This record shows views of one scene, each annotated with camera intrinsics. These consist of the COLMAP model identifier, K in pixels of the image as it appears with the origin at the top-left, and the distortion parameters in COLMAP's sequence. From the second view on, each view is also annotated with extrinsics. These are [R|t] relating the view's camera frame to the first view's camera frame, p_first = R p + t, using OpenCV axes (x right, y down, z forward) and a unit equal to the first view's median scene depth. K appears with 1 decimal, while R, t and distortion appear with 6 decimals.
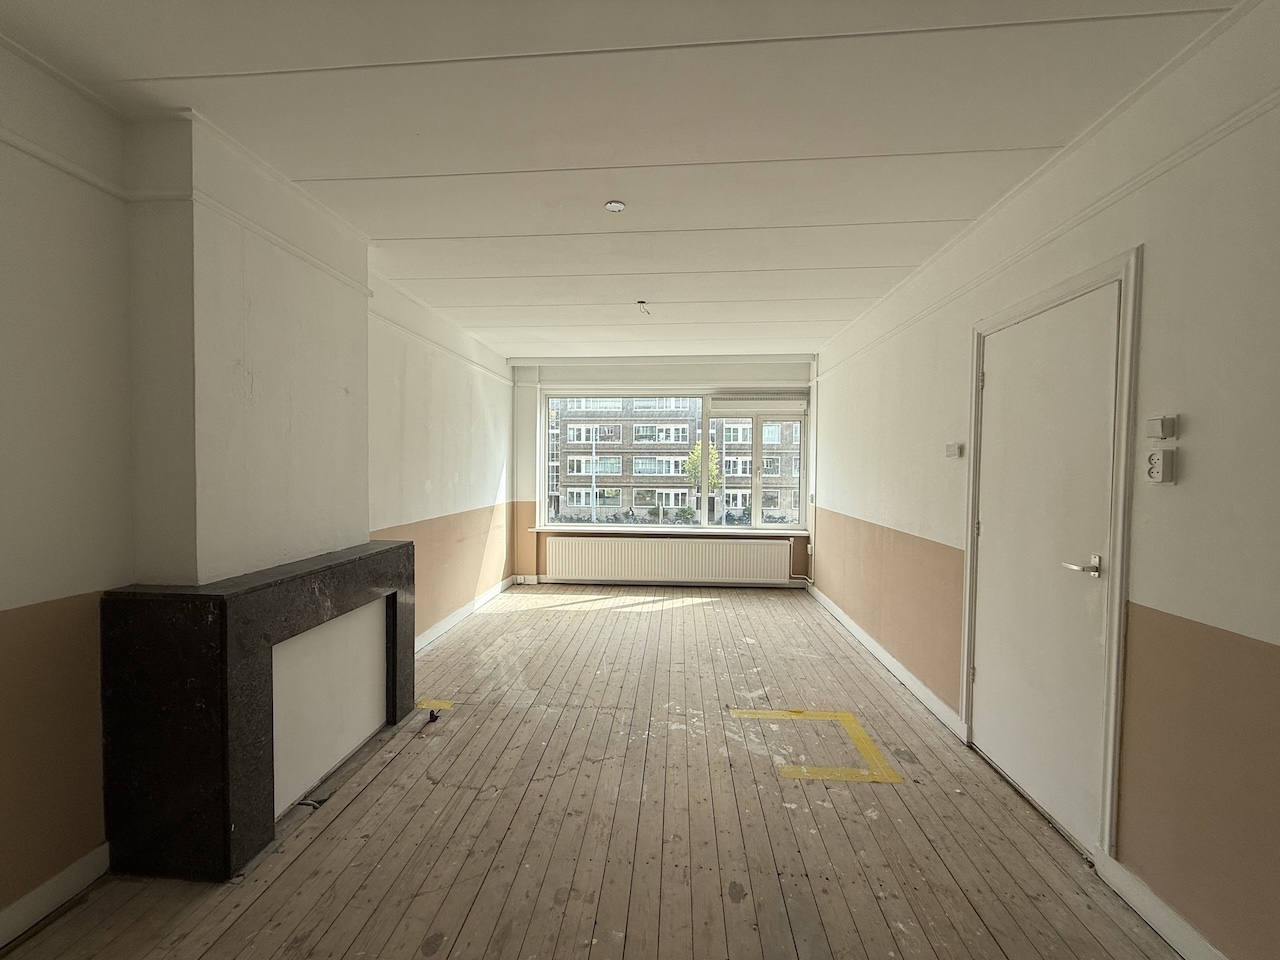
lens RADIAL K [[512.1, 0, 628.8], [0, 512.1, 480.2], [0, 0, 1]] dist [-0.003204, 0.000139]
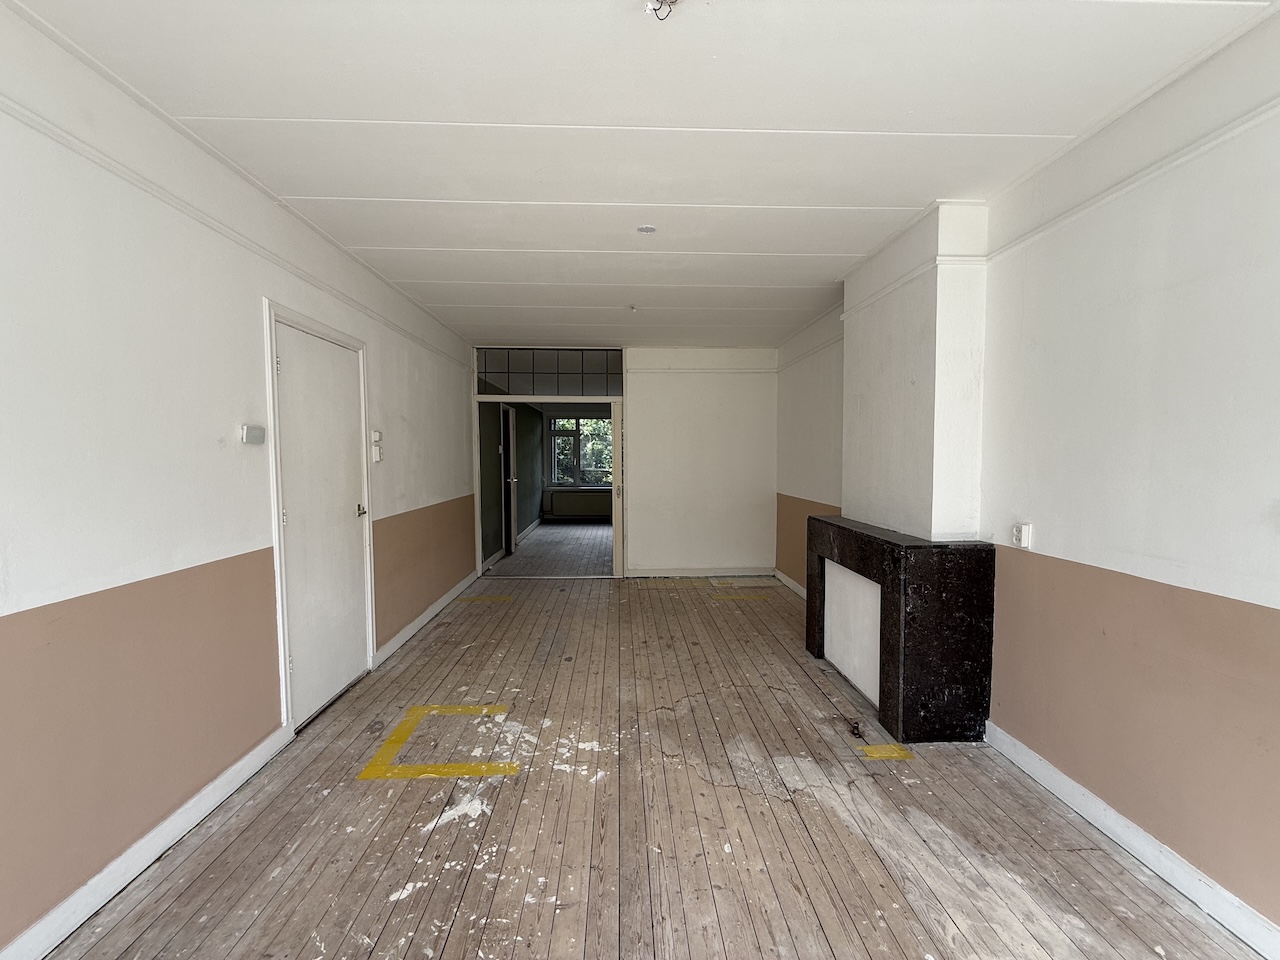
lens RADIAL K [[512.1, 0, 628.8], [0, 512.1, 478.2], [0, 0, 1]] dist [-0.003204, 0.000139]
pose [[-0.993355, 0.001212, -0.115083, 0.139556], [-0.007190, 0.997338, 0.072564, -0.055043], [0.114865, 0.072909, -0.990702, 2.045095]]
